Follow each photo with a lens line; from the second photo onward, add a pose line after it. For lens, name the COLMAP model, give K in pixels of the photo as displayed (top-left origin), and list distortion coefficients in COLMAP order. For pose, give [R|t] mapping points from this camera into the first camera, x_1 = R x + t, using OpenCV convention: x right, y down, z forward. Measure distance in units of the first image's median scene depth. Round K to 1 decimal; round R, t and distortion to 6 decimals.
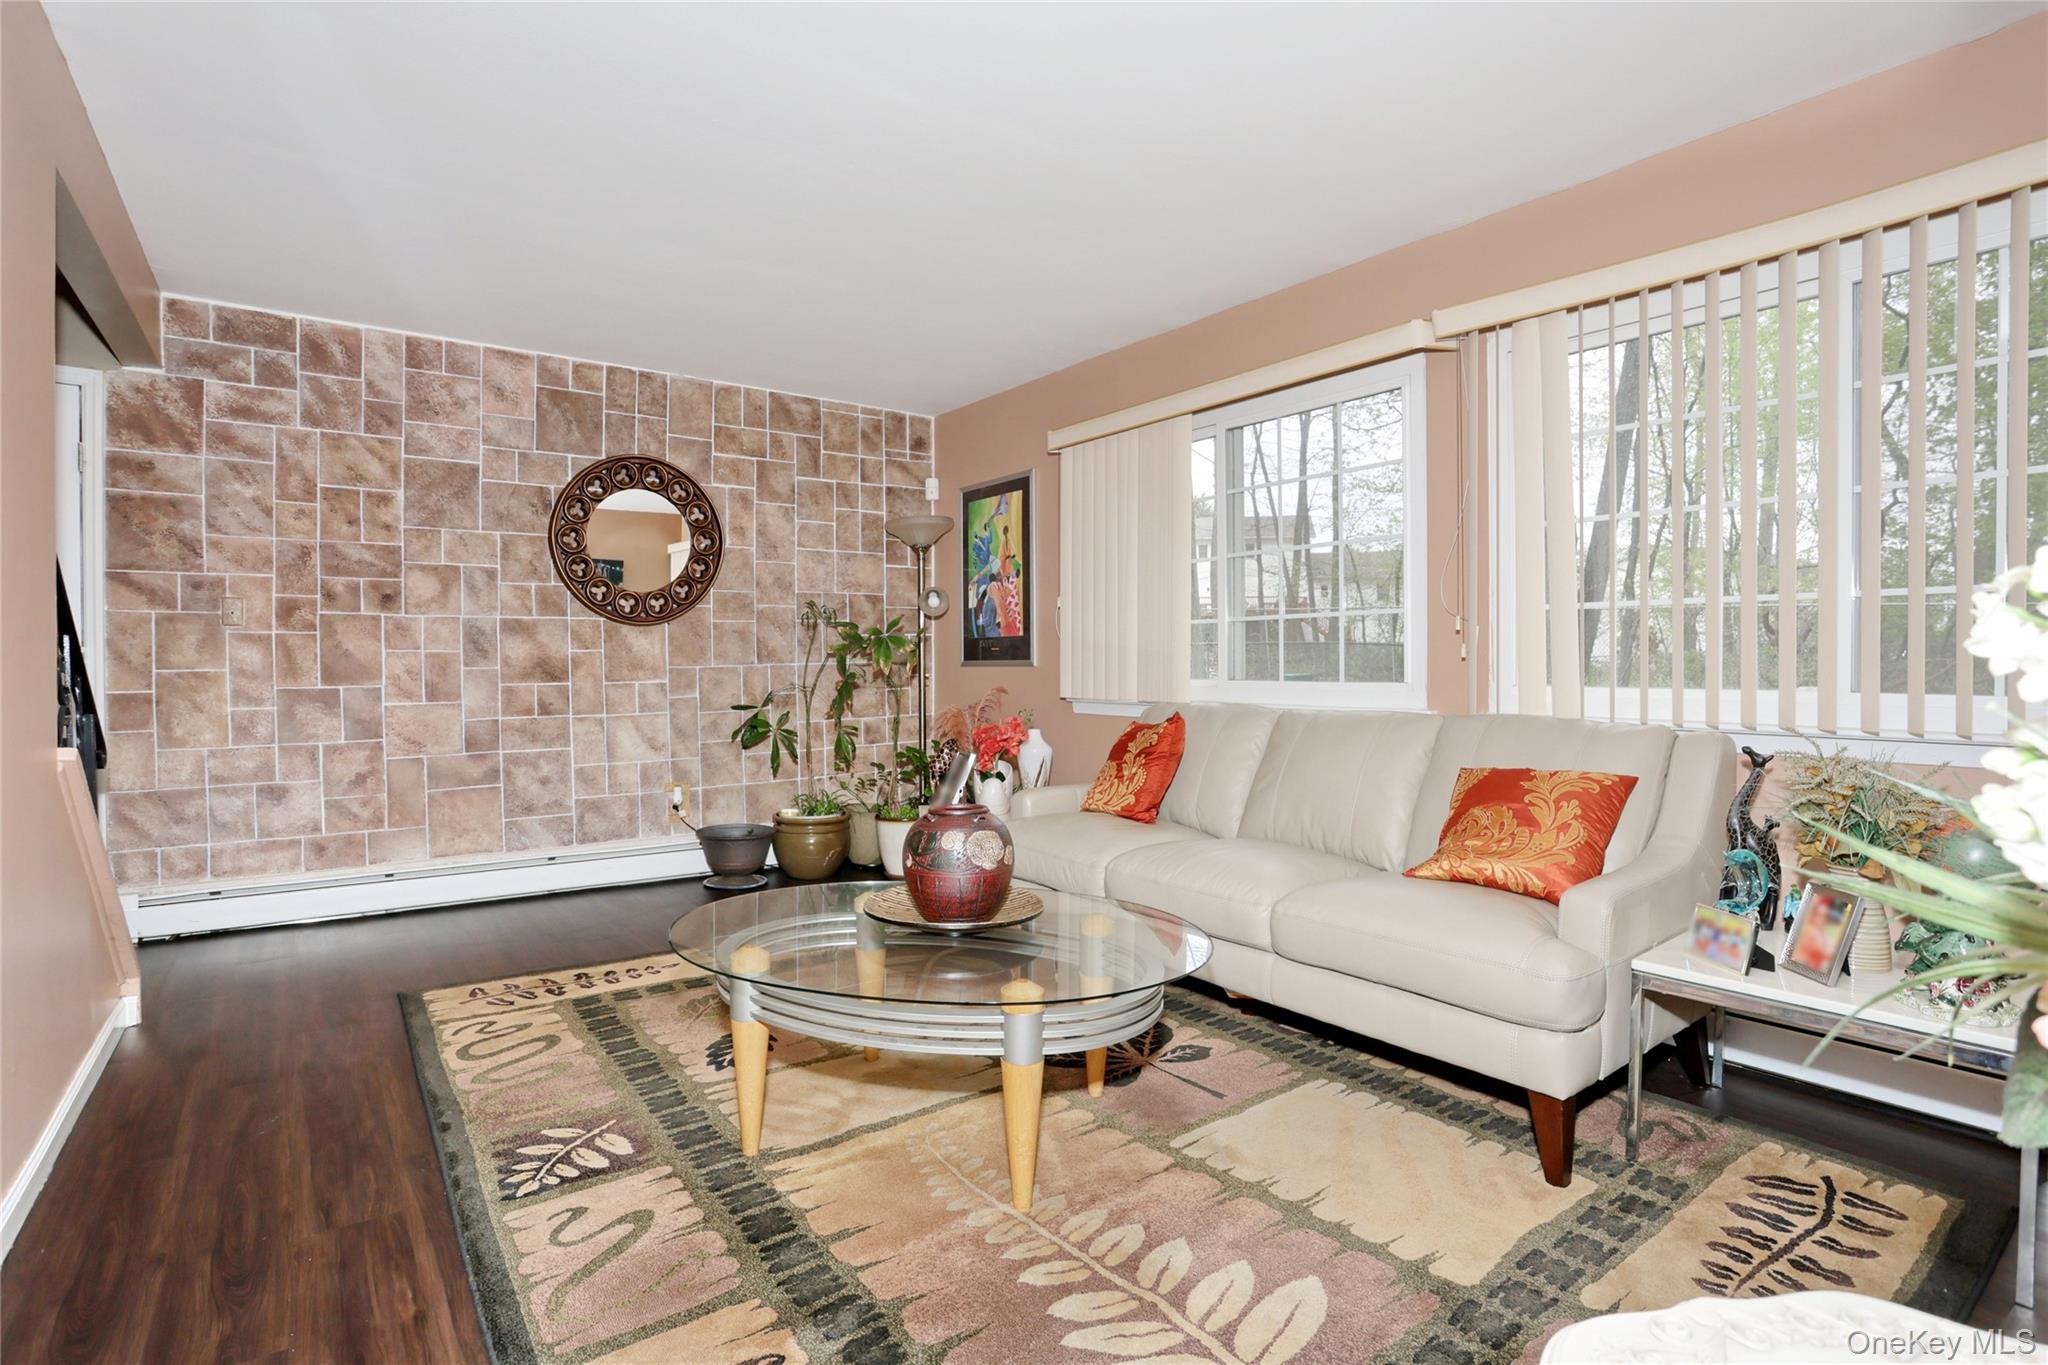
lens RADIAL K [[993.8, 0, 1016.9], [0, 993.8, 676.3], [0, 0, 1]] dist [-0.074802, 0.028807]
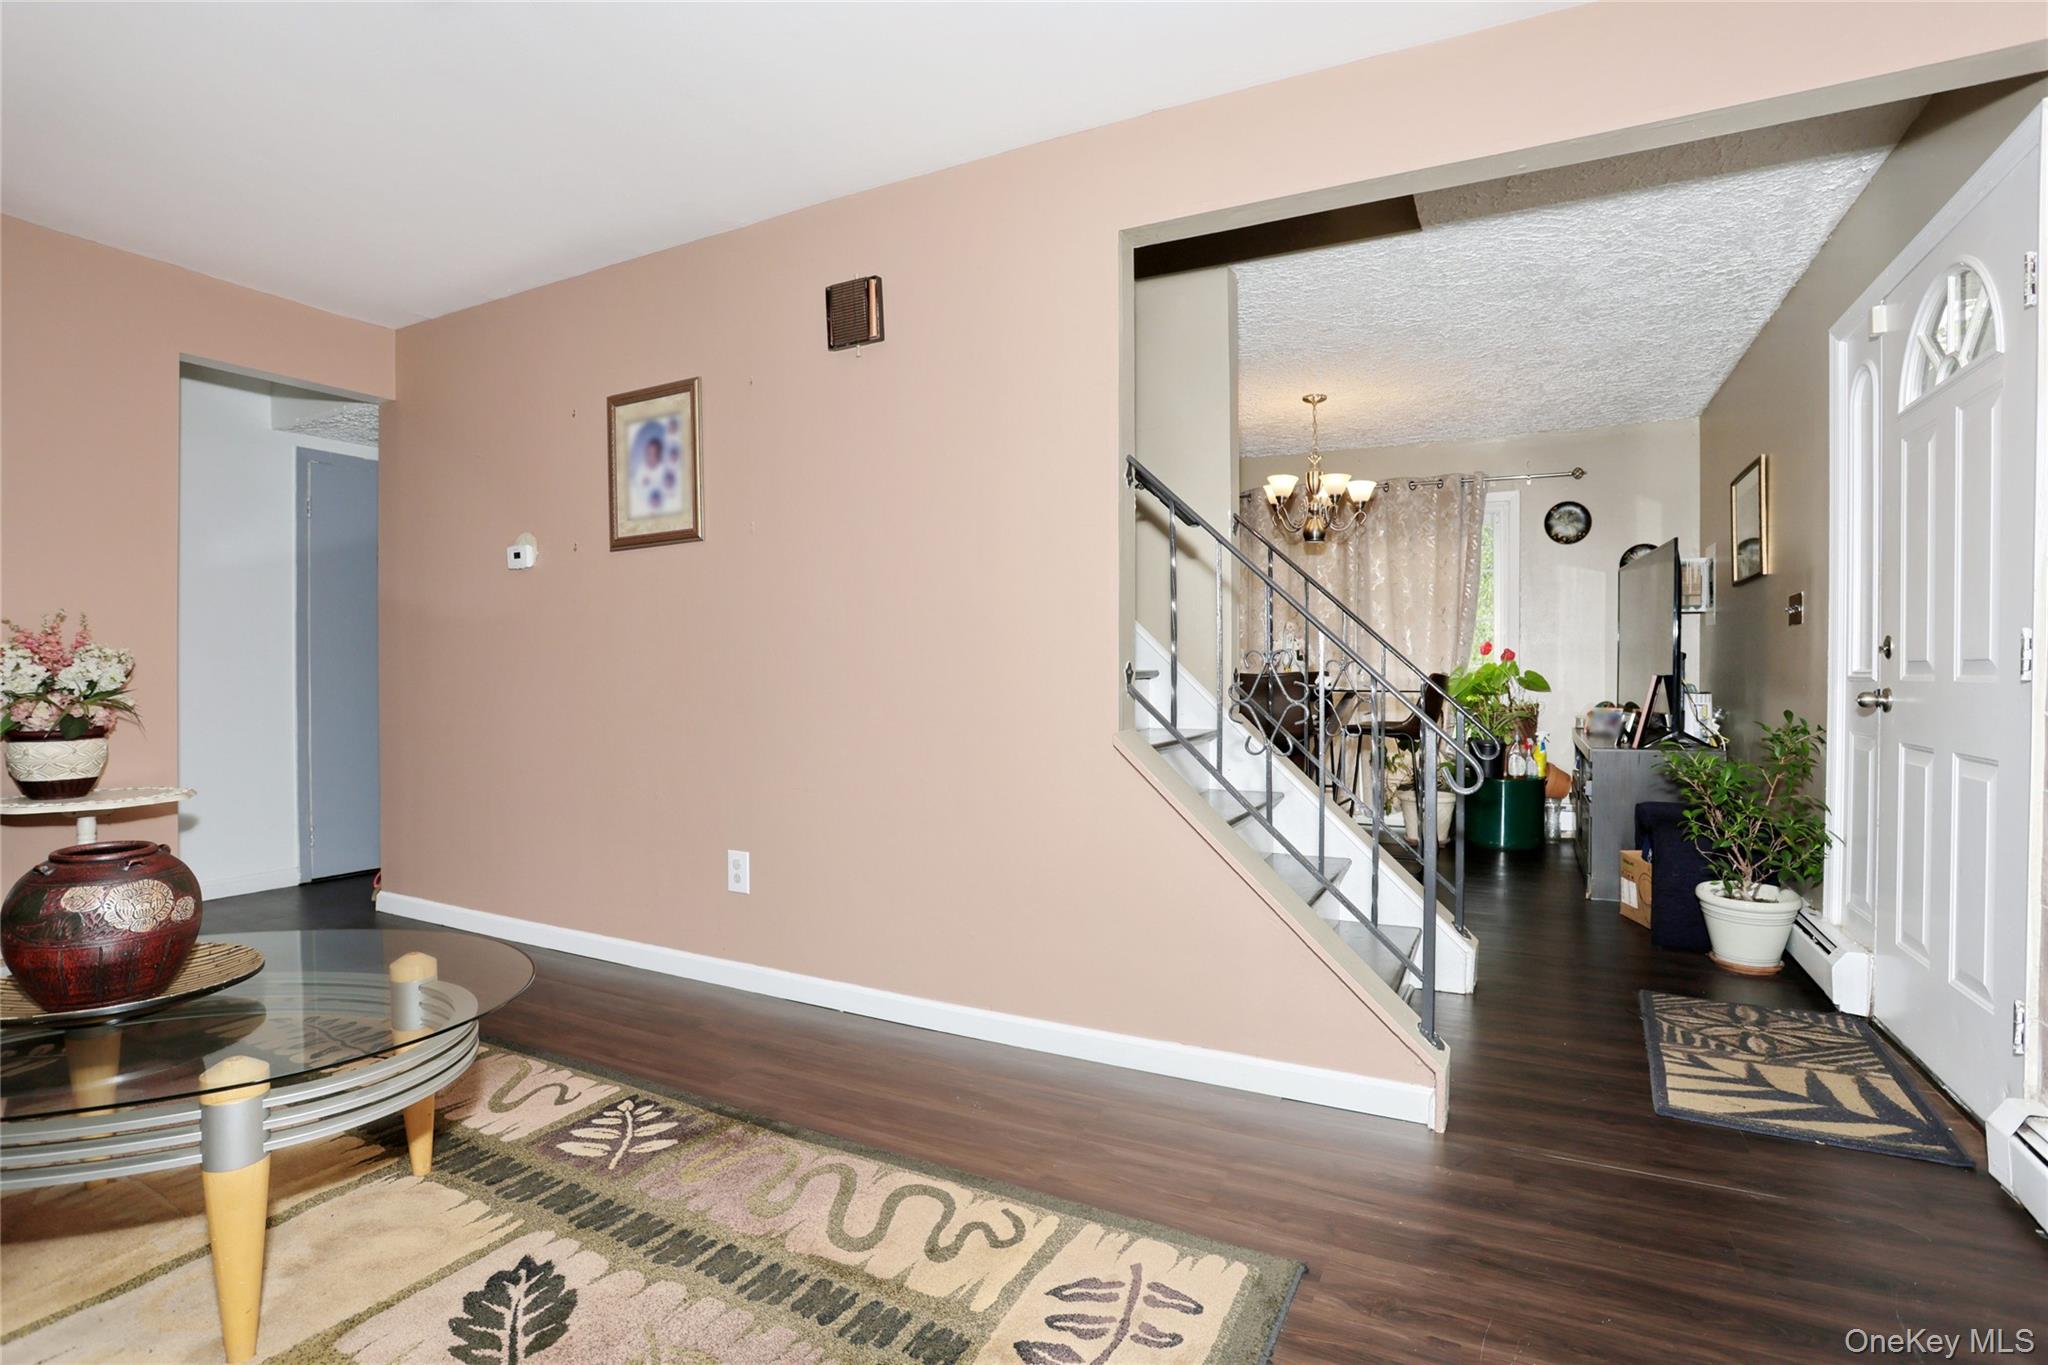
lens RADIAL K [[993.8, 0, 1016.9], [0, 993.8, 676.3], [0, 0, 1]] dist [-0.074802, 0.028807]
pose [[-0.896016, 0.006819, -0.443970, -0.297363], [-0.005589, 0.999630, 0.026633, -0.017318], [0.443987, 0.026345, -0.895646, 1.621732]]
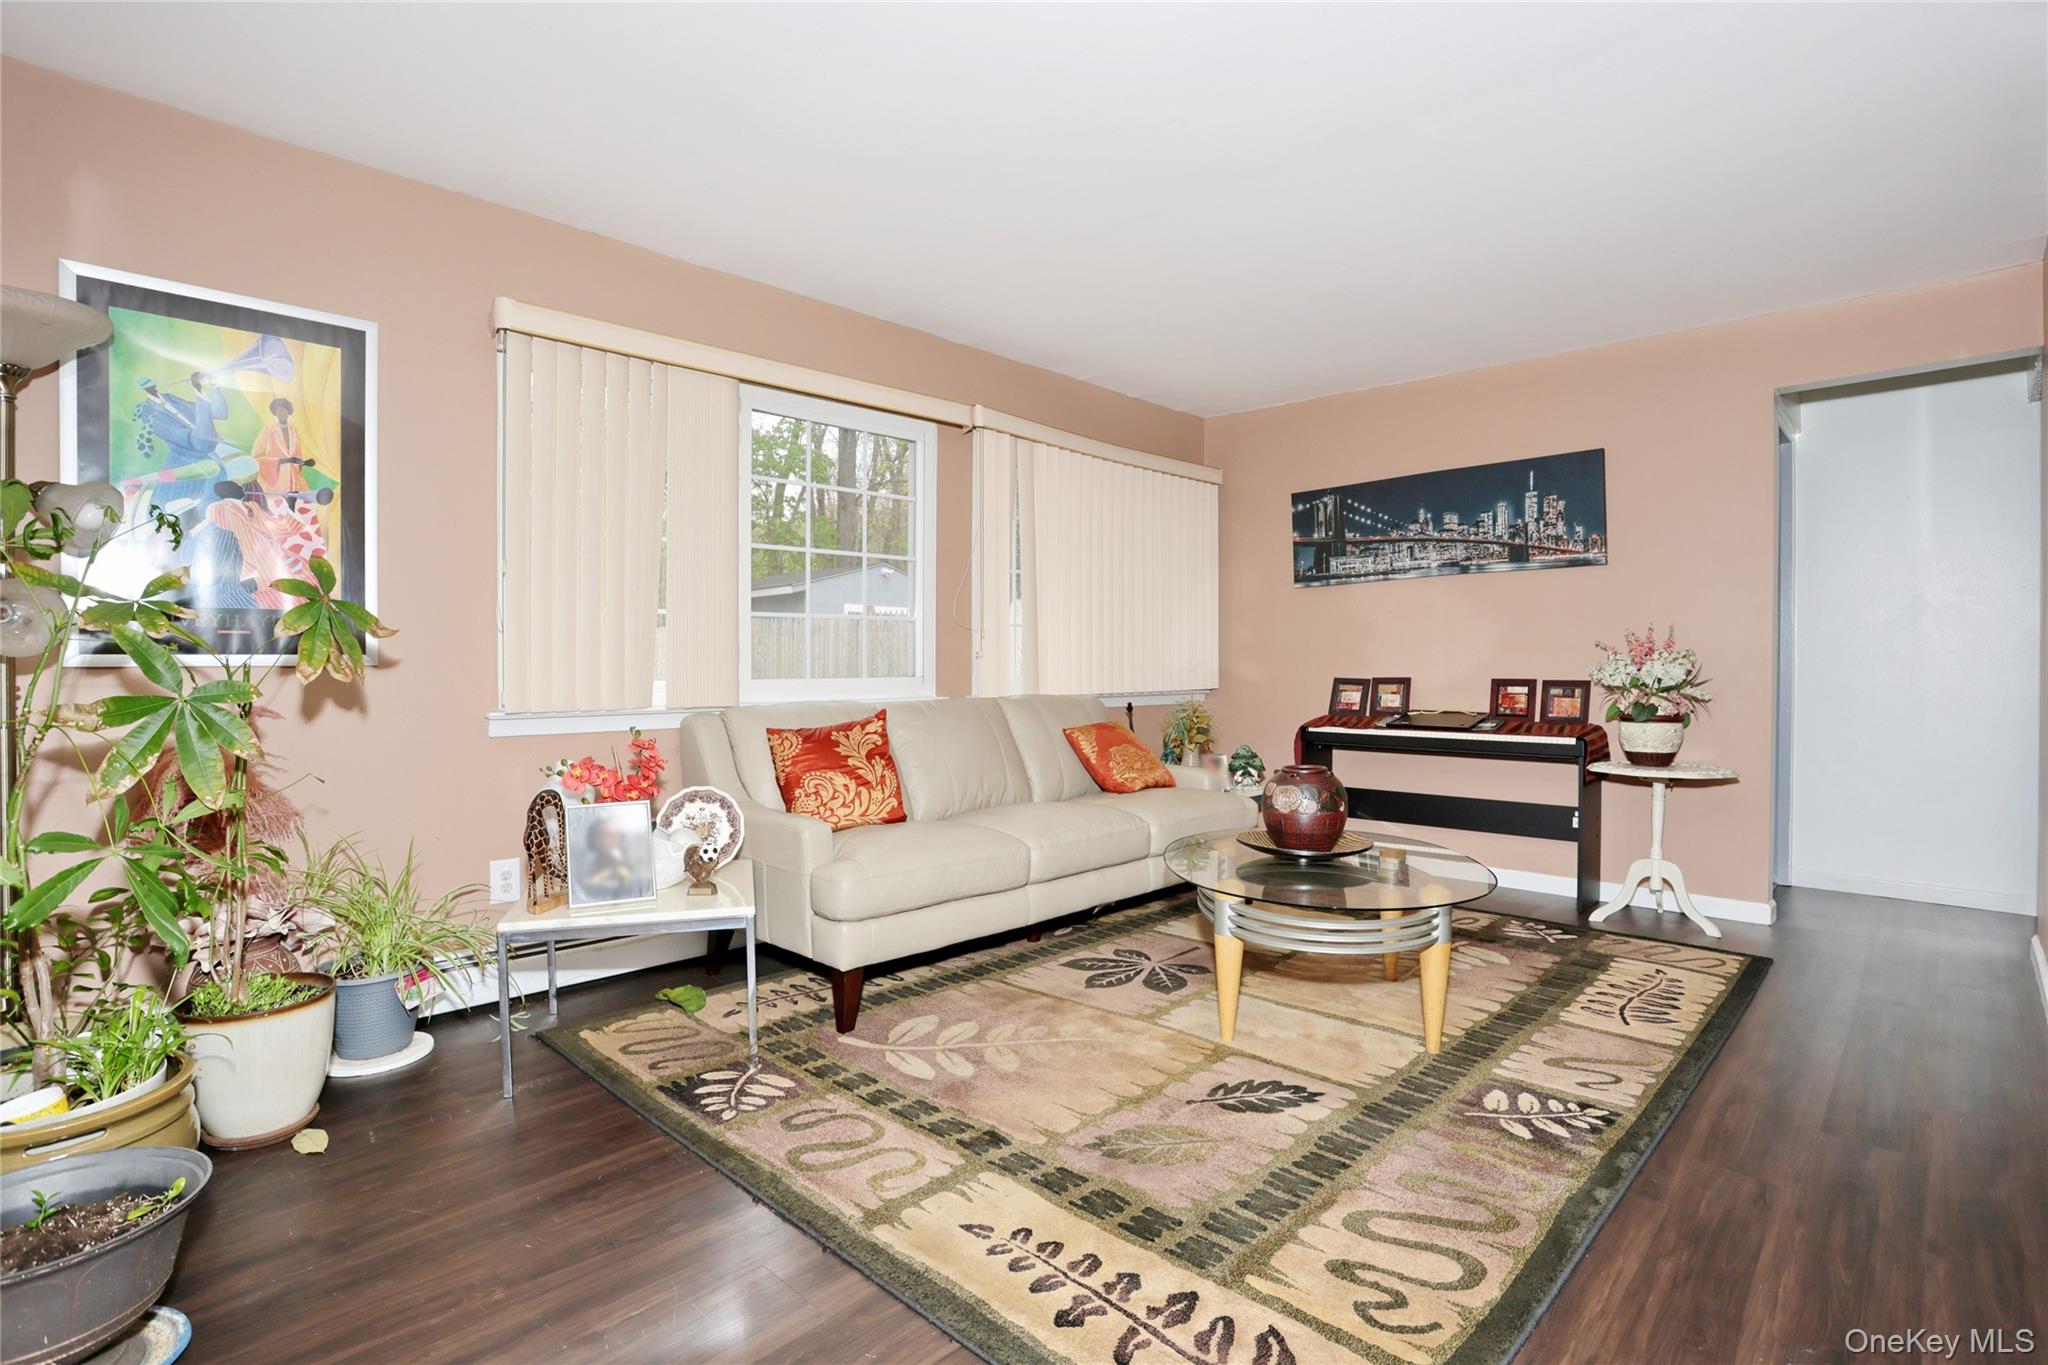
lens RADIAL K [[993.8, 0, 1016.9], [0, 993.8, 676.3], [0, 0, 1]] dist [-0.074802, 0.028807]
pose [[-0.161435, -0.010614, 0.986826, -1.098380], [0.014630, 0.999807, 0.013147, -0.011123], [-0.986775, 0.016560, -0.161249, 1.338445]]
